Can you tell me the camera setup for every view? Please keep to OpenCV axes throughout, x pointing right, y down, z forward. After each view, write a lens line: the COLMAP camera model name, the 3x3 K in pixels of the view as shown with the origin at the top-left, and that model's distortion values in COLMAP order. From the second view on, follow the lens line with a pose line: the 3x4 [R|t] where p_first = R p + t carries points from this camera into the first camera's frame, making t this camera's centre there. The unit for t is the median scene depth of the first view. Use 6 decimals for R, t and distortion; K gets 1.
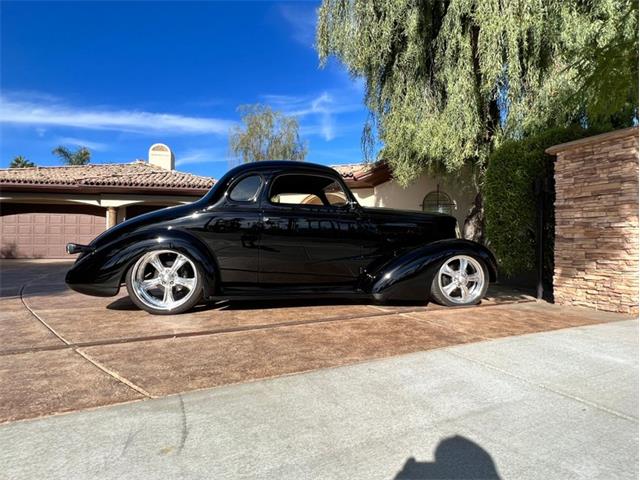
lens RADIAL K [[341.4, 0, 319.4], [0, 341.4, 242.7], [0, 0, 1]] dist [-0.007199, -0.000403]
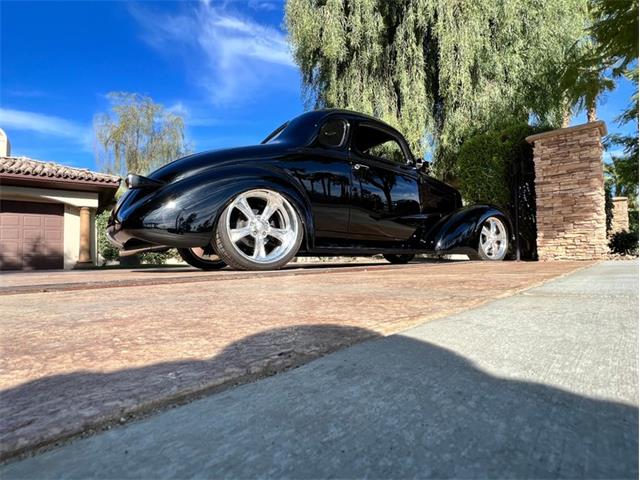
lens RADIAL K [[341.4, 0, 319.4], [0, 341.4, 242.7], [0, 0, 1]] dist [-0.007199, -0.000403]
pose [[0.924175, -0.003381, 0.381954, -0.523513], [0.020167, 0.998998, -0.039953, 0.147742], [-0.381436, 0.044627, 0.923317, 0.160522]]
